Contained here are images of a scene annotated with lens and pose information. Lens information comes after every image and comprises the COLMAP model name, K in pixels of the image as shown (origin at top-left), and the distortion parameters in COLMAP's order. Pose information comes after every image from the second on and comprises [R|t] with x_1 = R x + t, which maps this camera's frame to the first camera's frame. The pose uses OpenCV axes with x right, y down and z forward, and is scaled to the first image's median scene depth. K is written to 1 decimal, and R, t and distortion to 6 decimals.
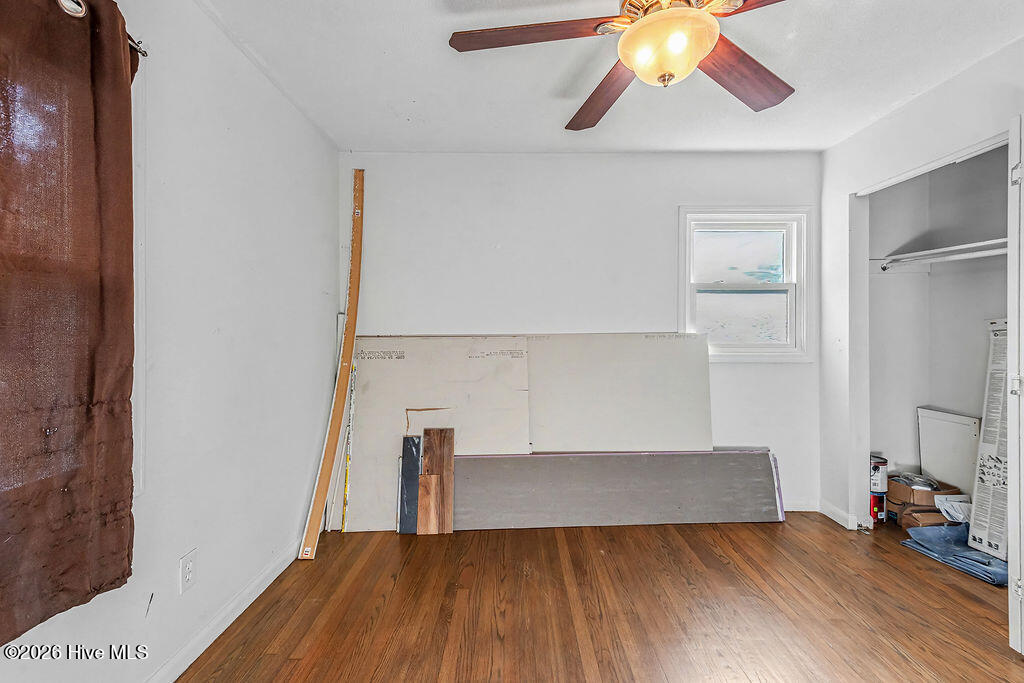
lens RADIAL K [[462.3, 0, 512.0], [0, 462.3, 341.5], [0, 0, 1]] dist [0.014978, 0.000115]
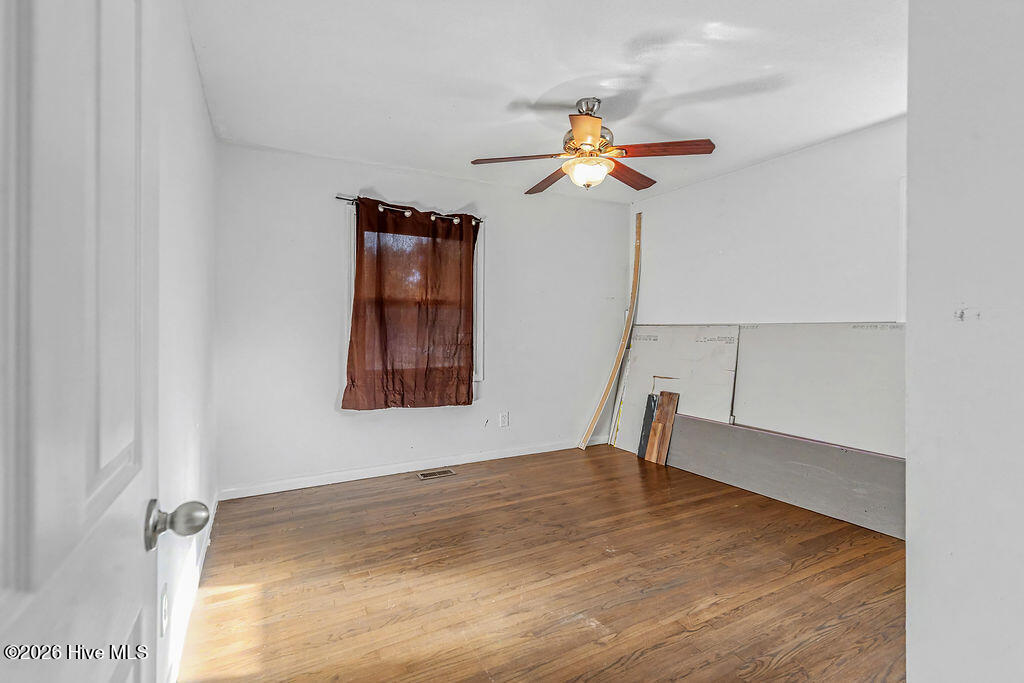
lens RADIAL K [[462.3, 0, 512.0], [0, 462.3, 341.5], [0, 0, 1]] dist [0.014978, 0.000115]
pose [[0.473521, 0.035720, -0.880058, 0.840317], [-0.015849, 0.999361, 0.032035, 0.000196], [0.880640, -0.001221, 0.473785, -0.067569]]
